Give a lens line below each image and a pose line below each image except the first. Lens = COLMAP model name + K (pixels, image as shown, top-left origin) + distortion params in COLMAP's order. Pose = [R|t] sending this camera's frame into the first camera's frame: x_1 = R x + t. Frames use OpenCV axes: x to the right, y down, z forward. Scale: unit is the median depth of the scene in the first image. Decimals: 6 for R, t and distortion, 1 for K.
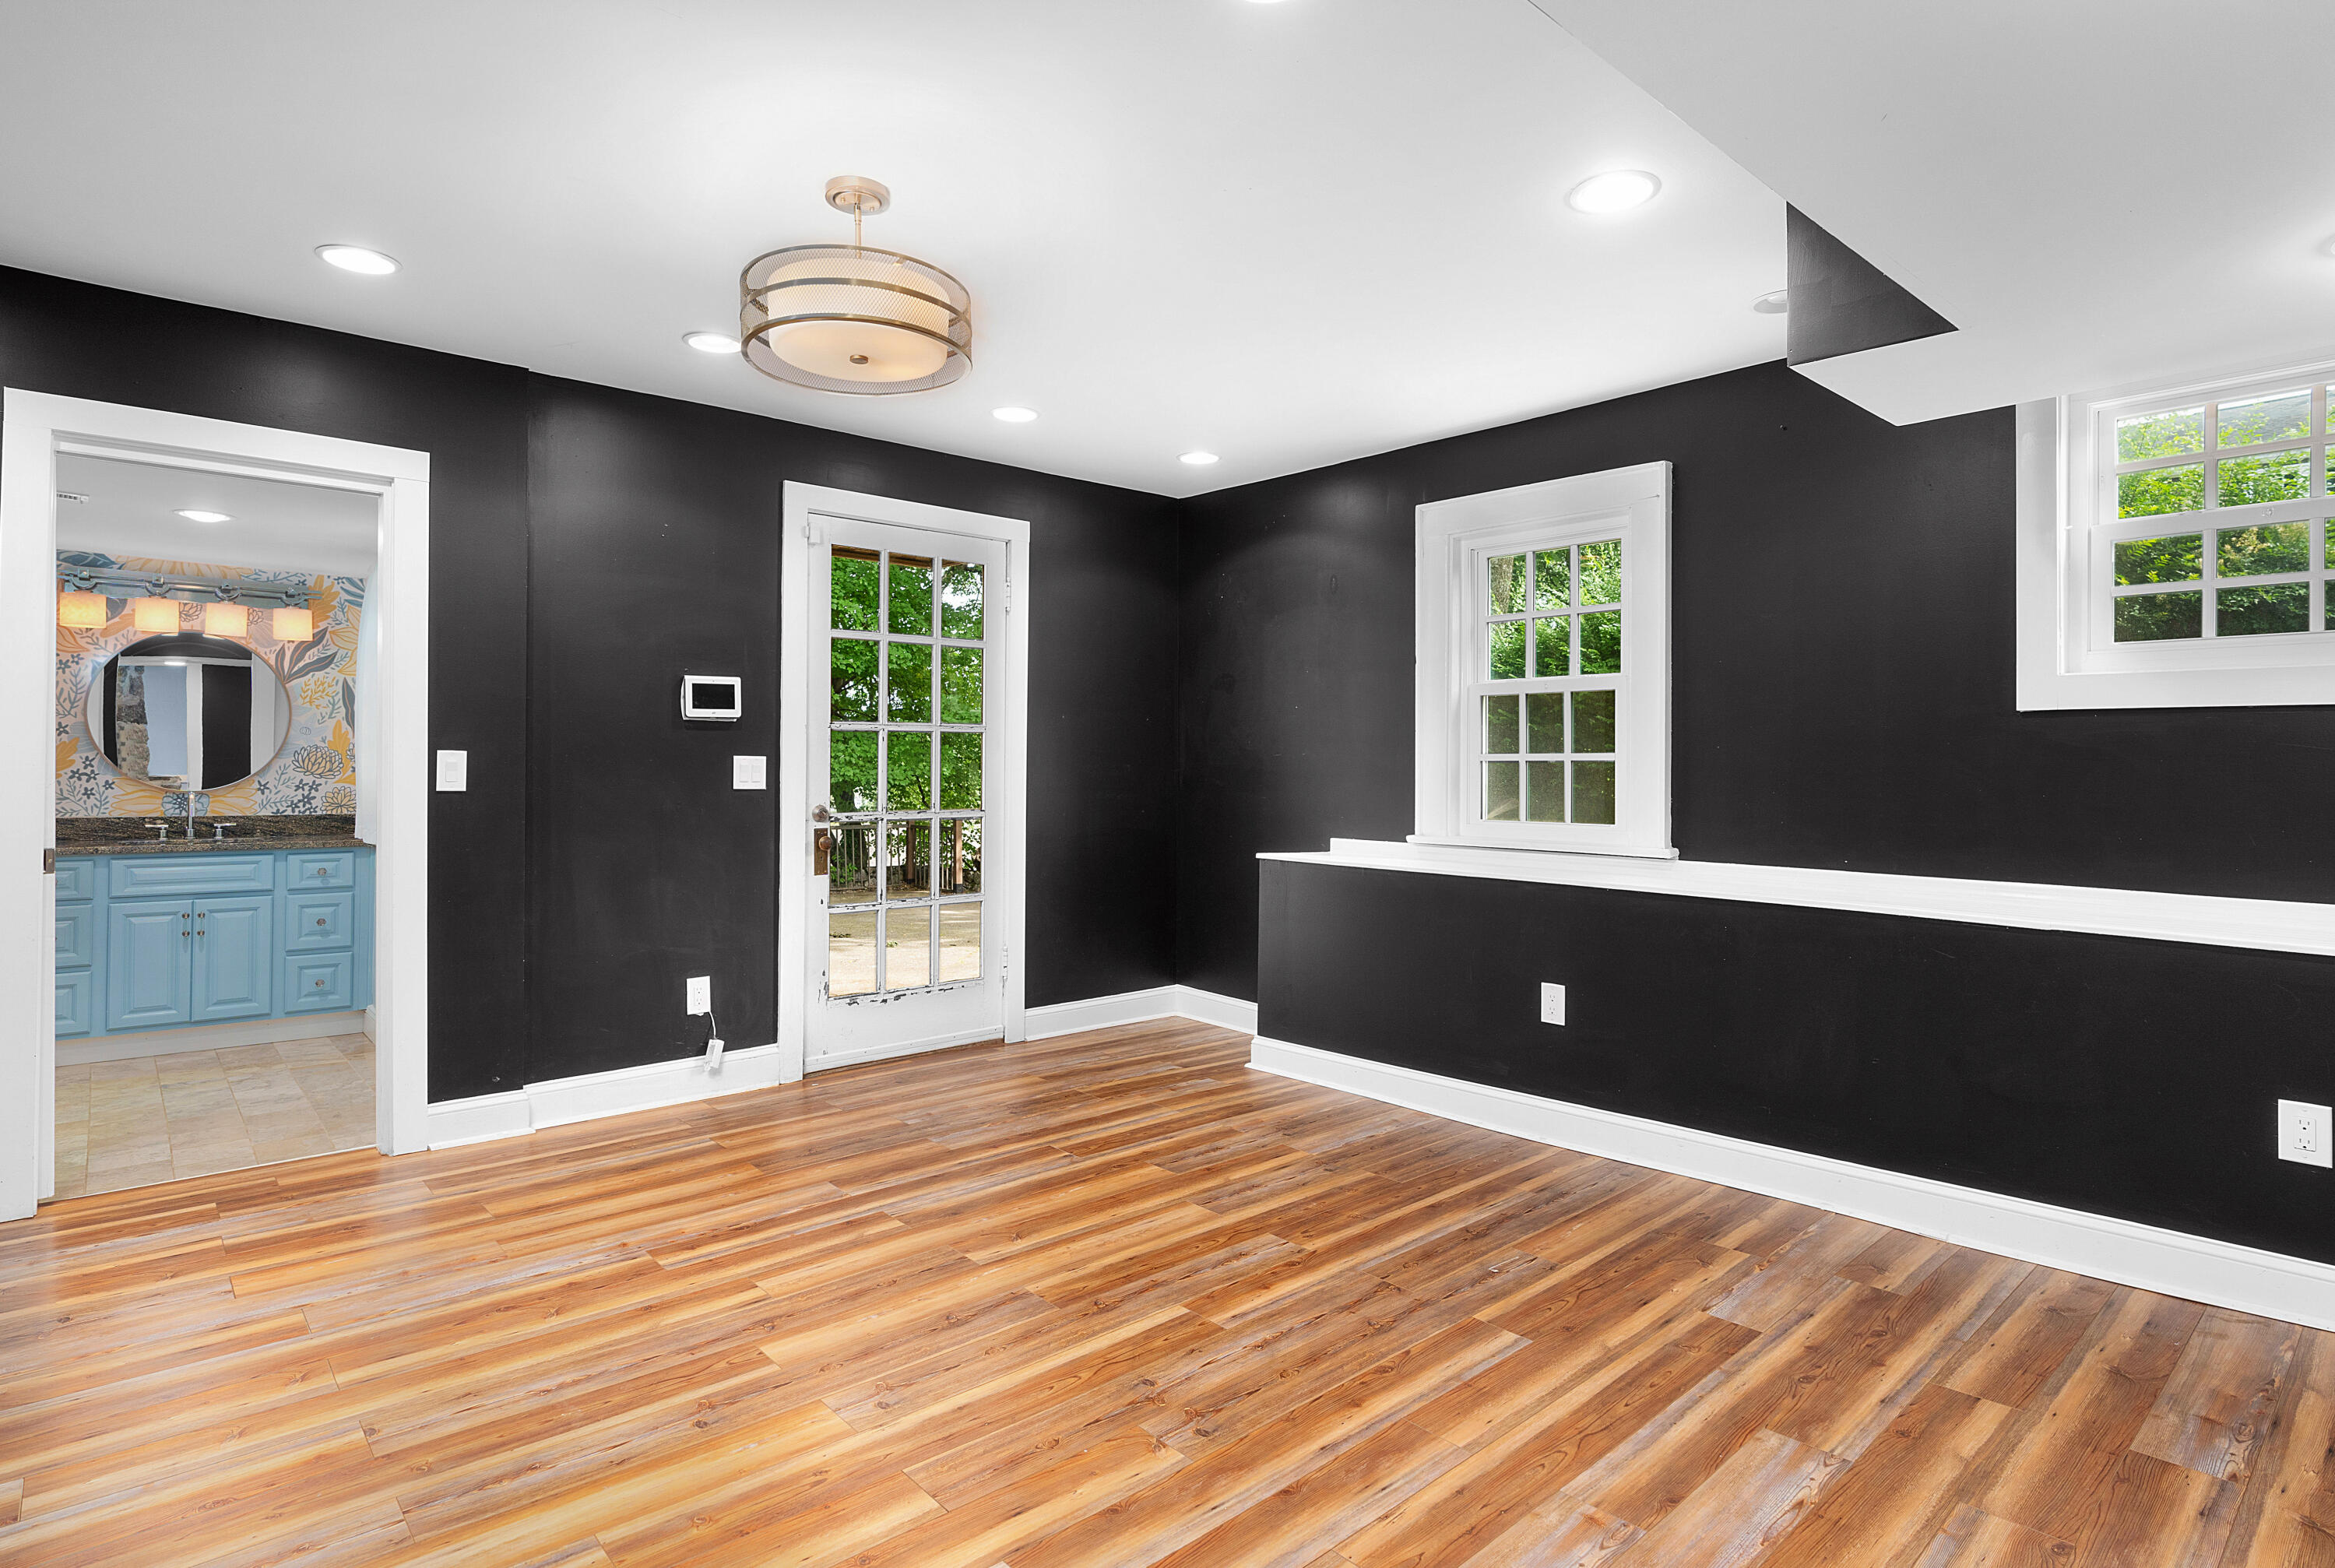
lens RADIAL K [[1203.8, 0, 1150.0], [0, 1203.8, 764.8], [0, 0, 1]] dist [-0.004953, 0.000753]
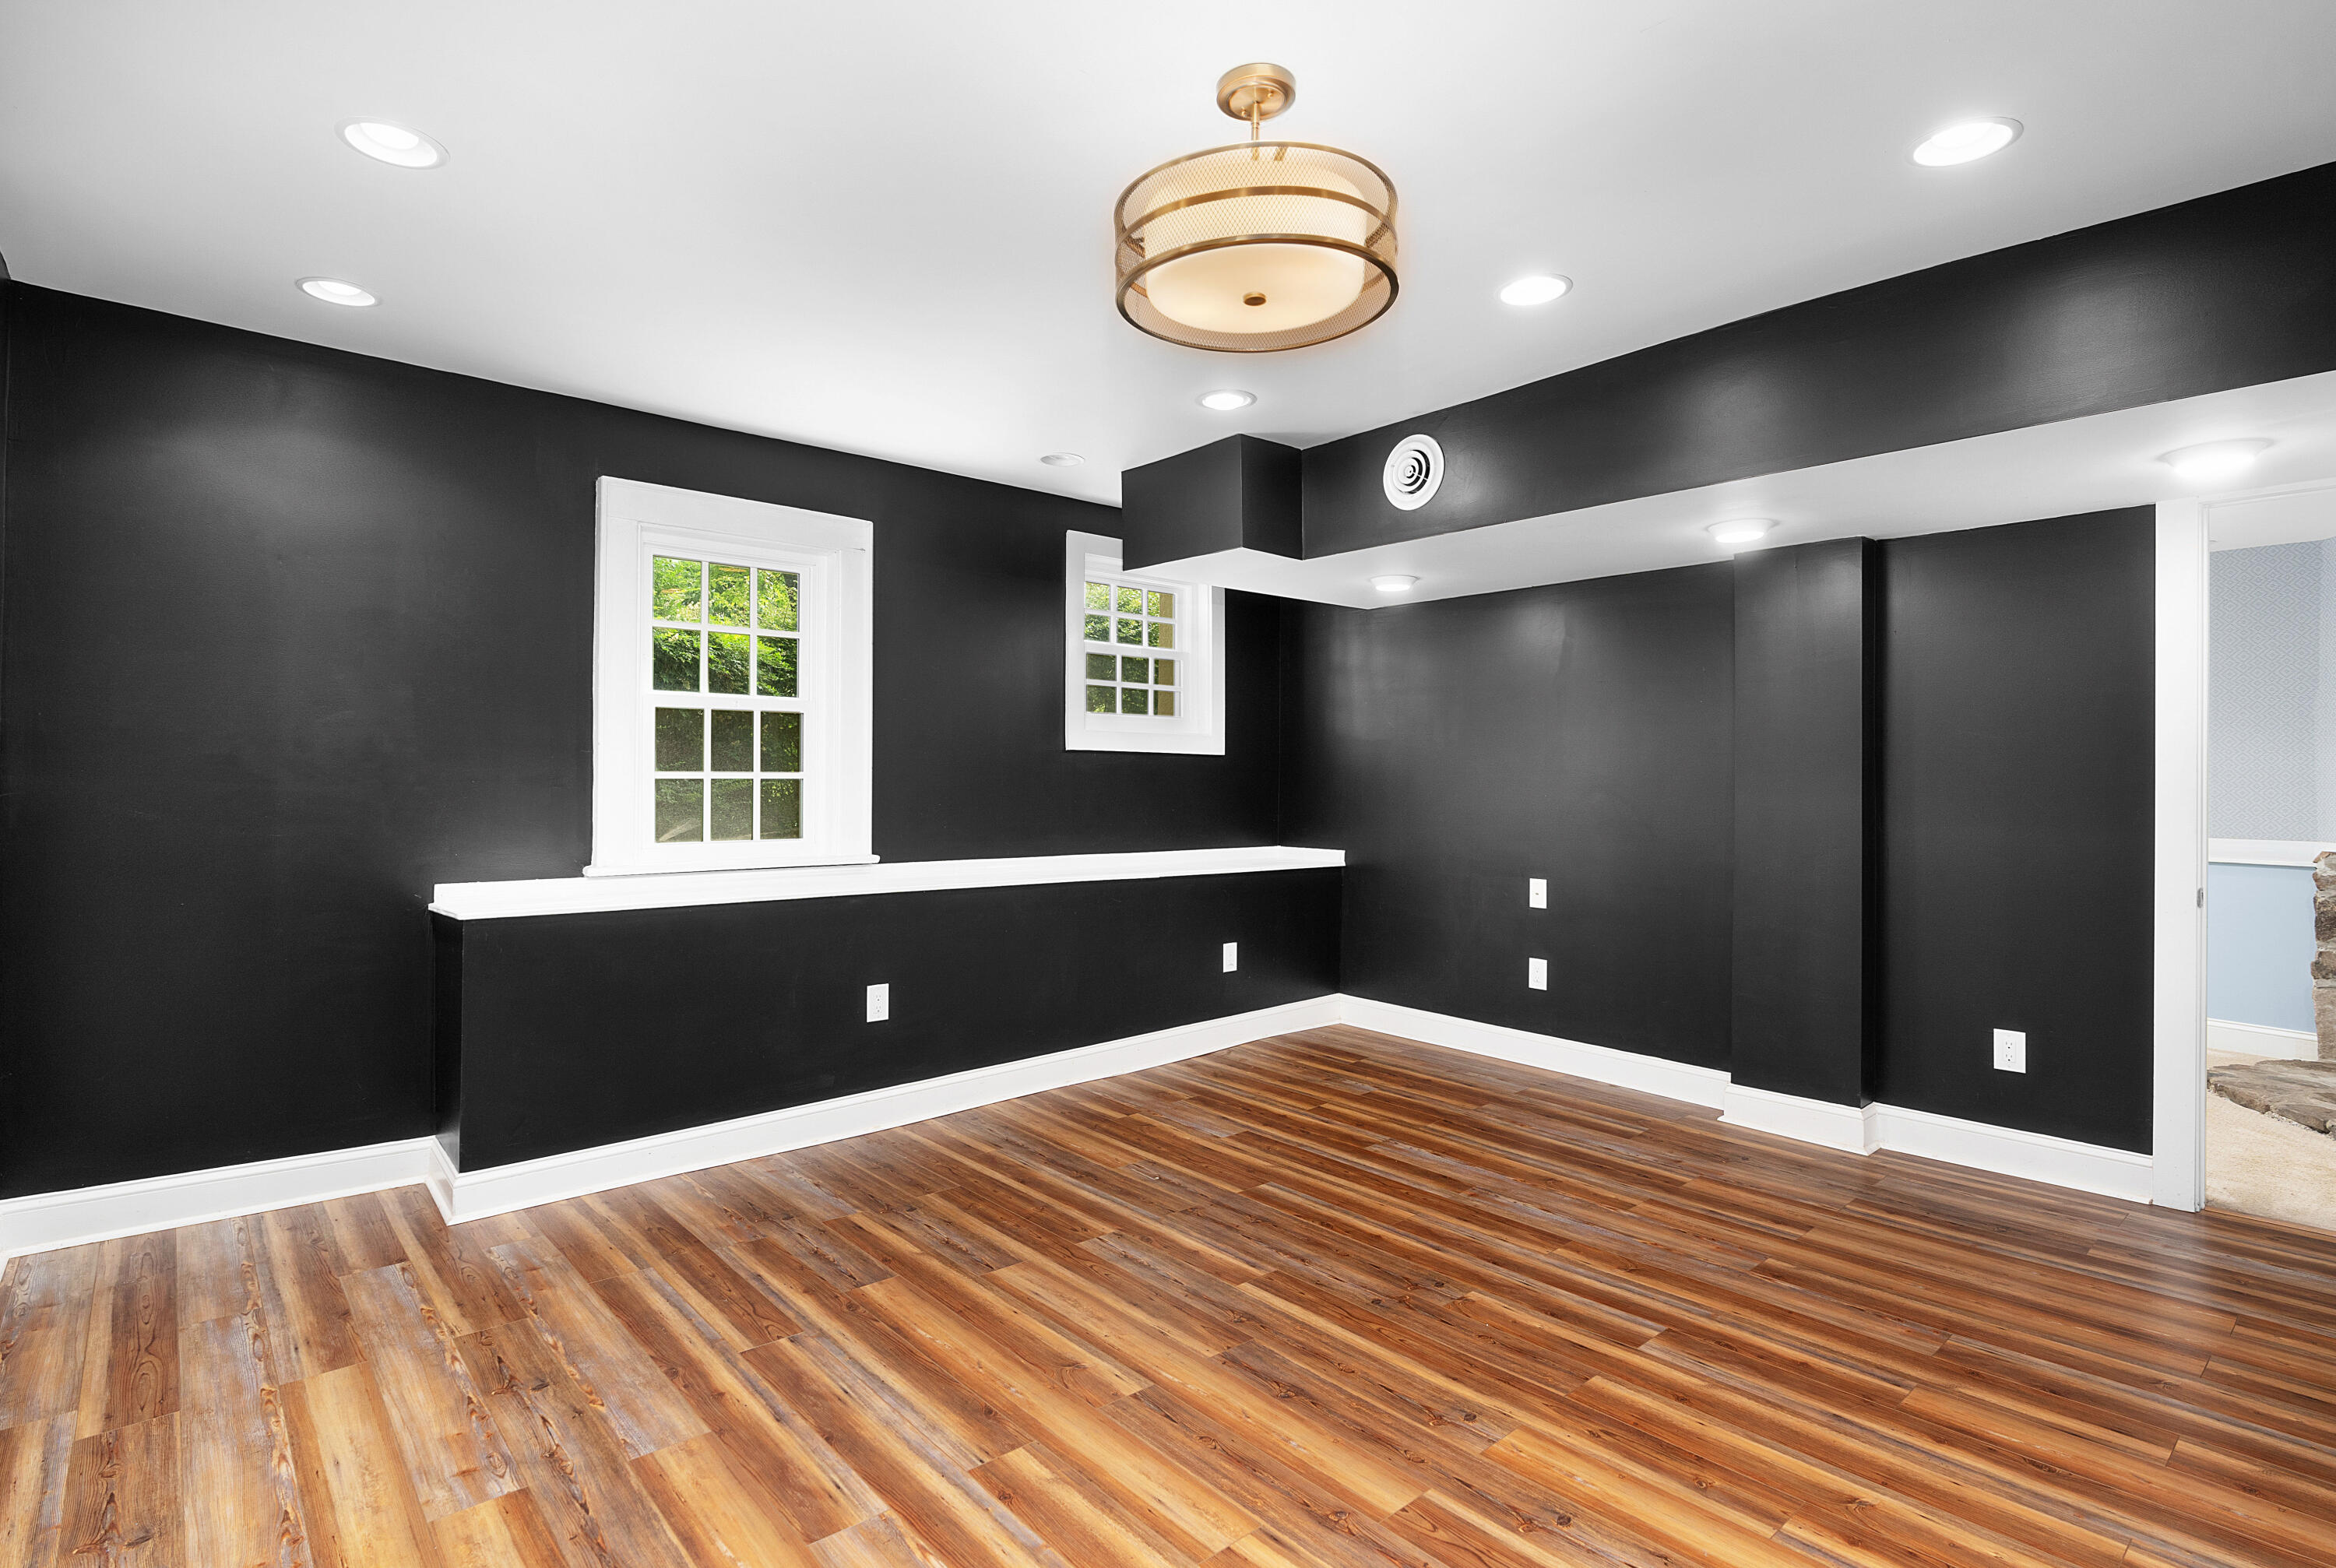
lens RADIAL K [[1137.8, 0, 1168.2], [0, 1137.8, 764.9], [0, 0, 1]] dist [-0.004649, 0.001834]
pose [[0.008118, 0.004514, 0.999957, -0.811211], [-0.007828, 0.999959, -0.004450, -0.017682], [-0.999936, -0.007791, 0.008153, 0.842659]]
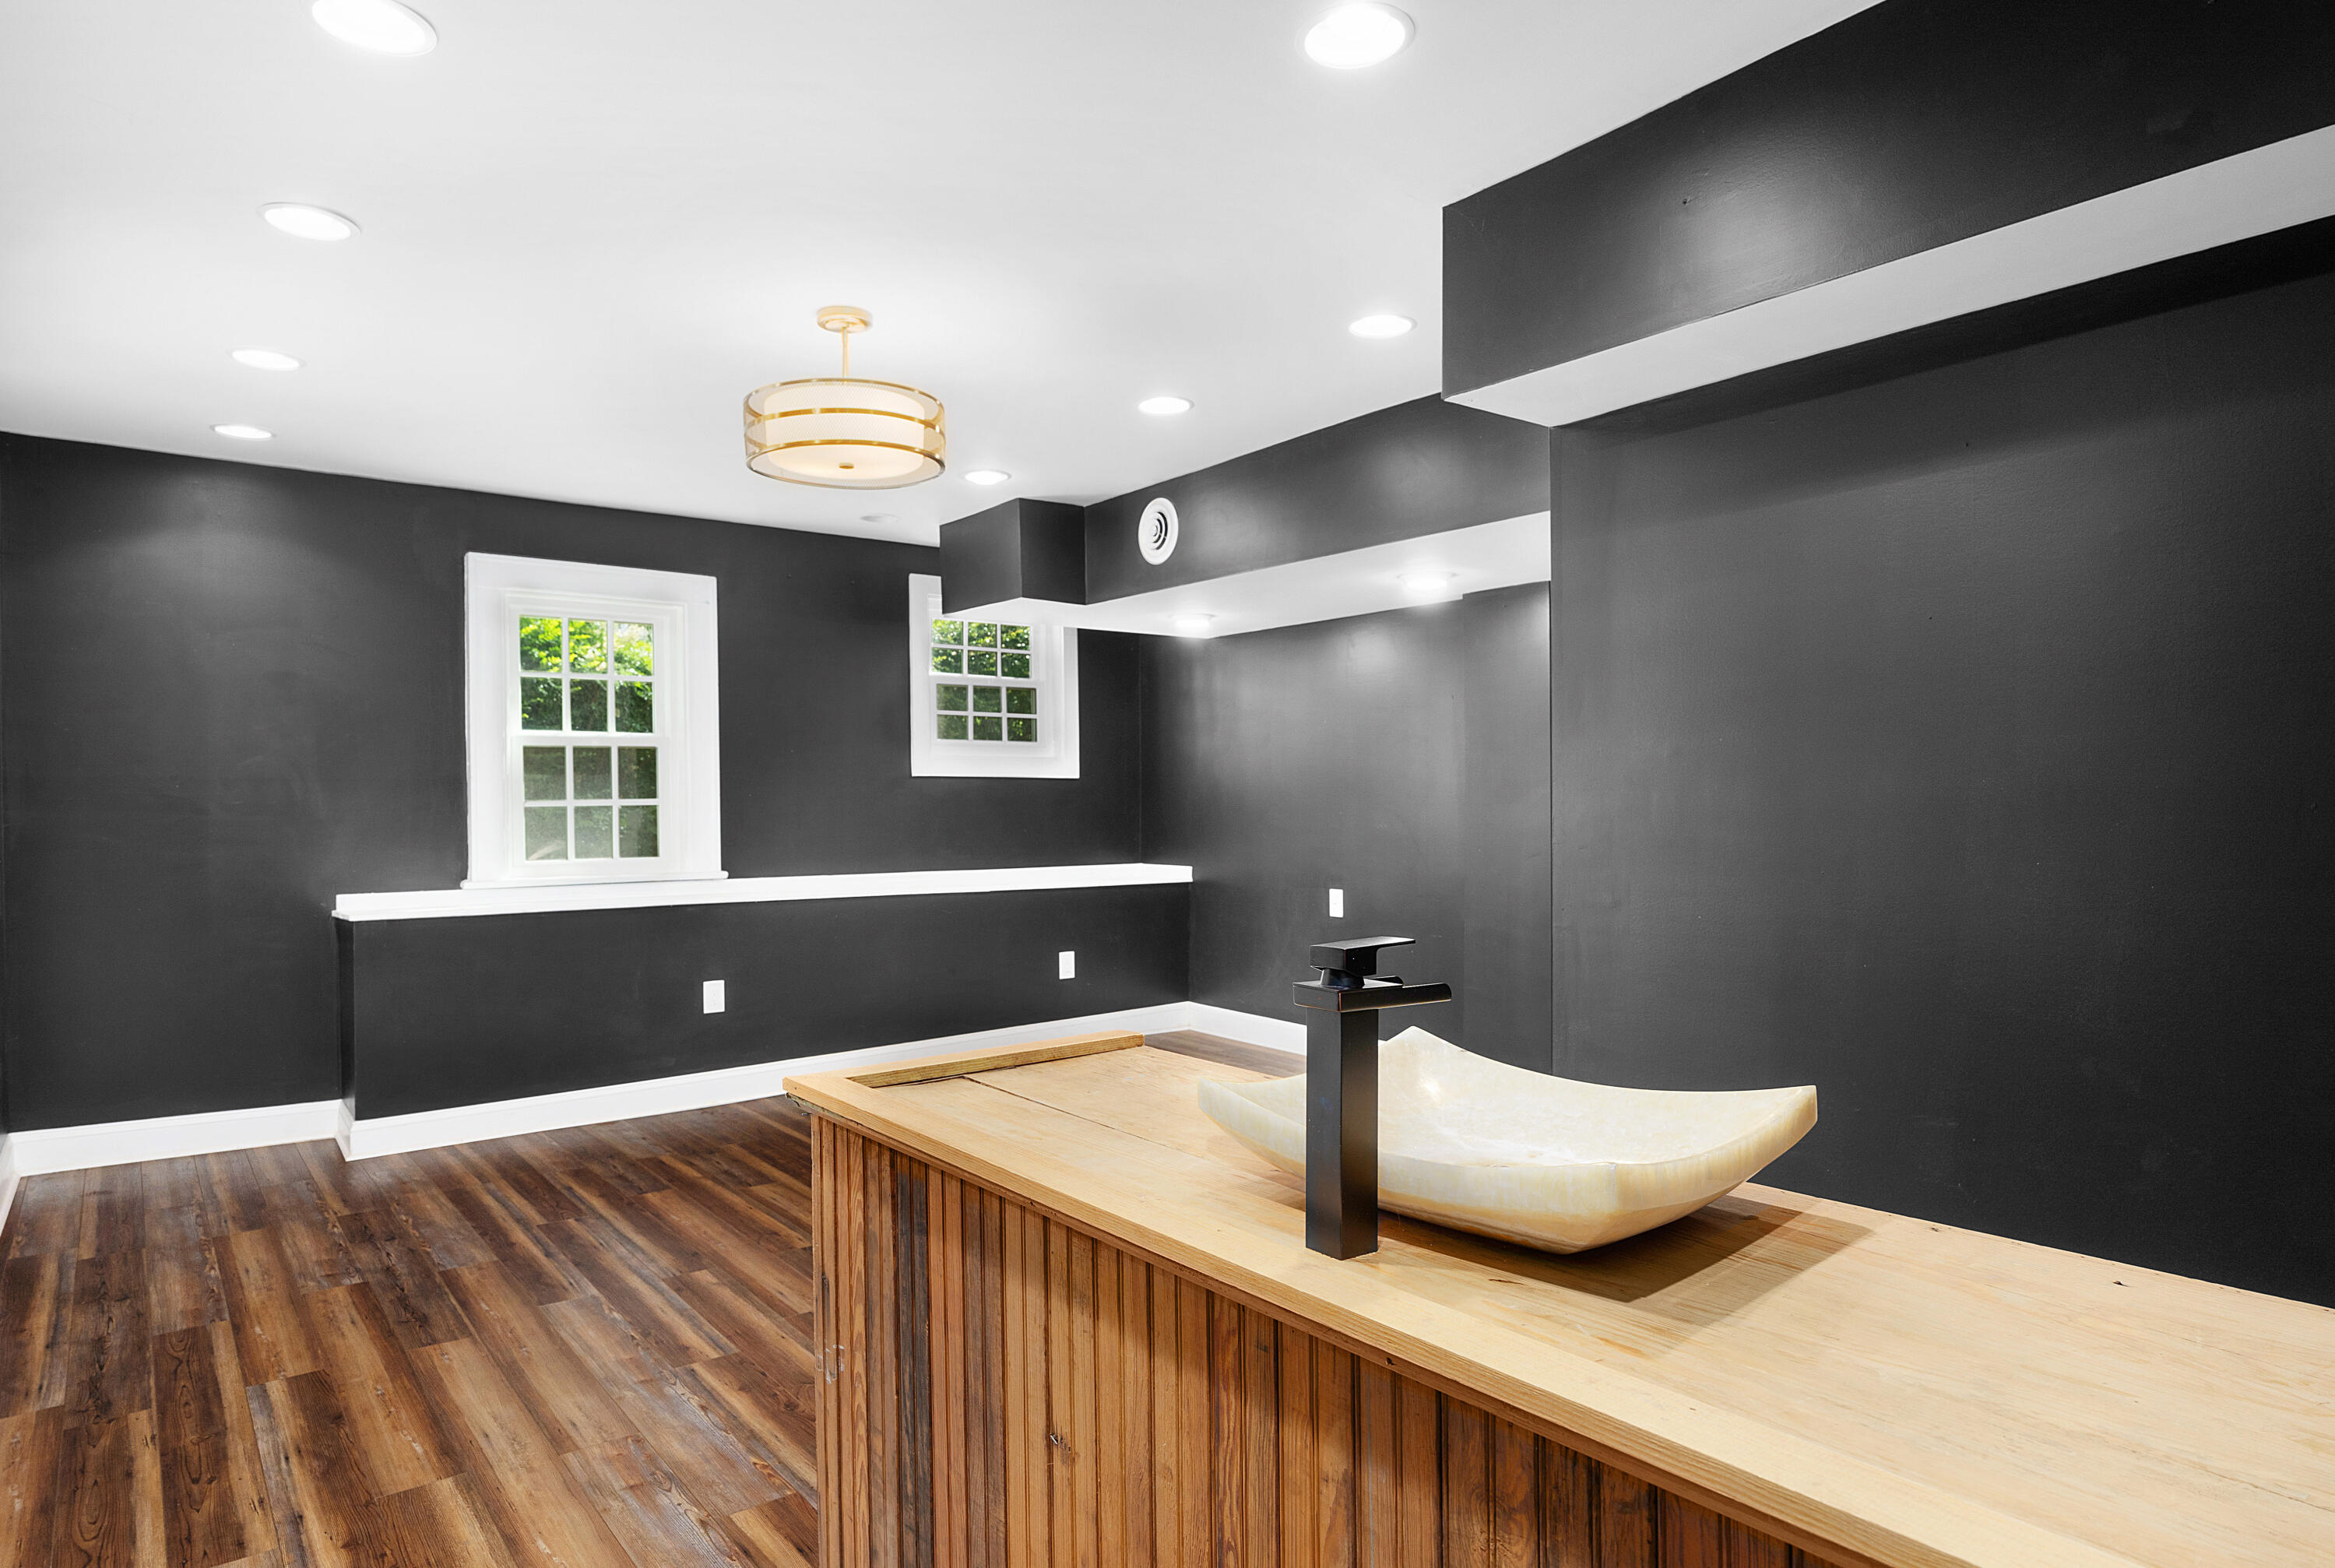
lens RADIAL K [[1326.9, 0, 1163.3], [0, 1326.9, 808.3], [0, 0, 1]] dist [0.003013, -0.000790]
pose [[0.067212, -0.015124, 0.997624, -1.200428], [0.004165, 0.999881, 0.014878, -0.023178], [-0.997730, 0.003155, 0.067266, 0.494959]]
